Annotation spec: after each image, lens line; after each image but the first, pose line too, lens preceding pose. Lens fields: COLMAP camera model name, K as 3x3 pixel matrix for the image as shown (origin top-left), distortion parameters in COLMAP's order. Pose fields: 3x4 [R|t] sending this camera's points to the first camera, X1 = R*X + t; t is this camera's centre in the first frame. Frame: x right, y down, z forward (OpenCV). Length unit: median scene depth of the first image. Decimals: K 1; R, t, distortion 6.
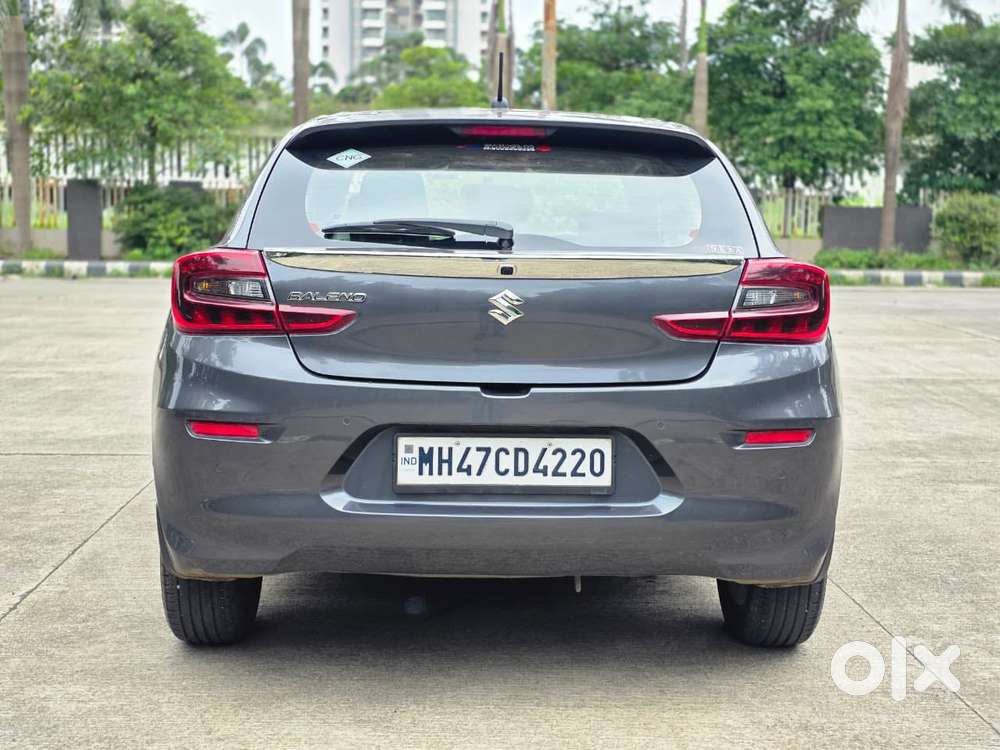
lens RADIAL K [[1345.6, 0, 495.2], [0, 1345.6, 377.3], [0, 0, 1]] dist [0.160541, -0.407852]
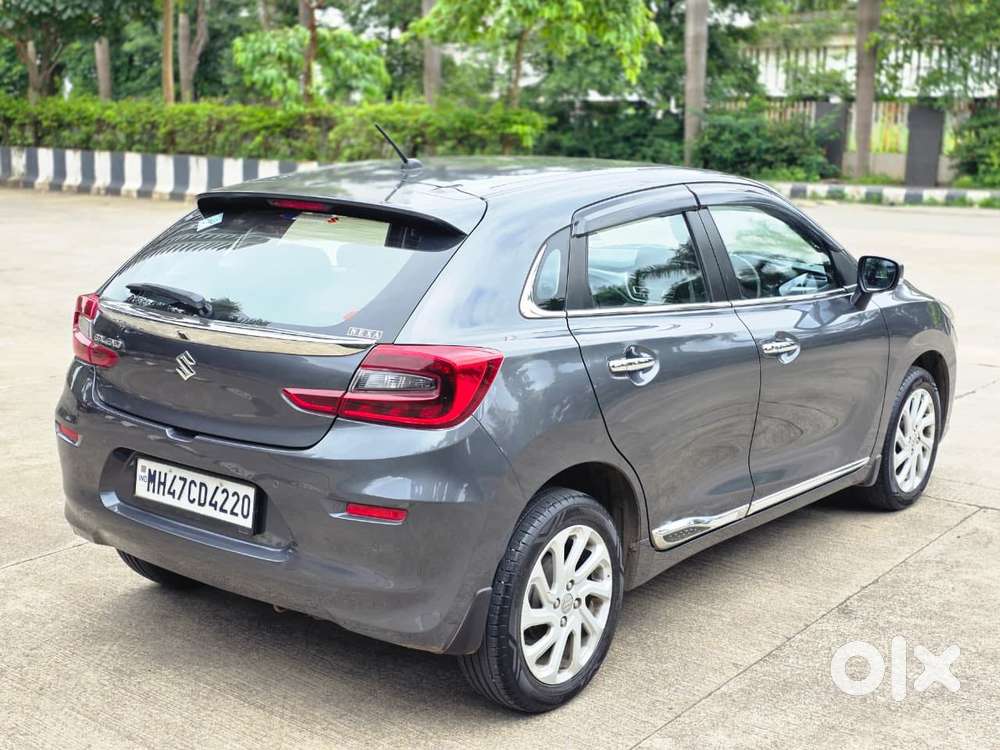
lens RADIAL K [[1345.6, 0, 495.2], [0, 1345.6, 377.3], [0, 0, 1]] dist [0.160541, -0.407852]
pose [[0.761467, 0.121960, -0.636626, 0.767244], [-0.076299, 0.992177, 0.098813, -0.141682], [0.643697, -0.026669, 0.764816, 0.197938]]
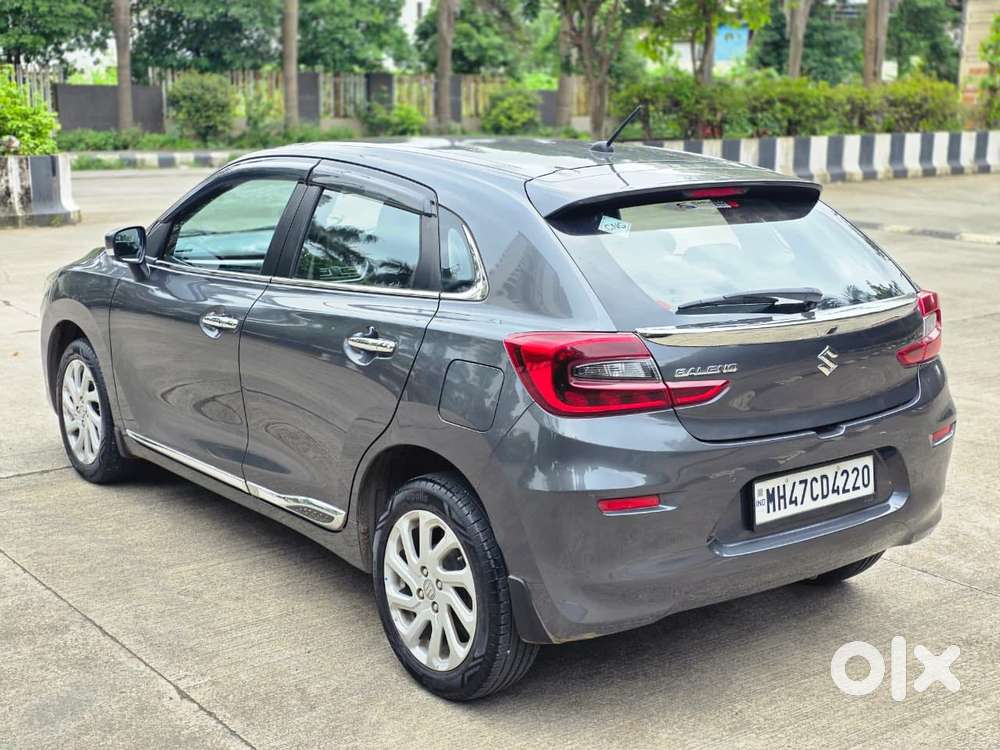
lens RADIAL K [[1345.6, 0, 495.2], [0, 1345.6, 377.3], [0, 0, 1]] dist [0.160541, -0.407852]
pose [[0.813598, -0.127580, 0.567257, -0.700109], [0.069047, 0.989926, 0.123609, -0.158876], [-0.577313, -0.061401, 0.814211, 0.157014]]
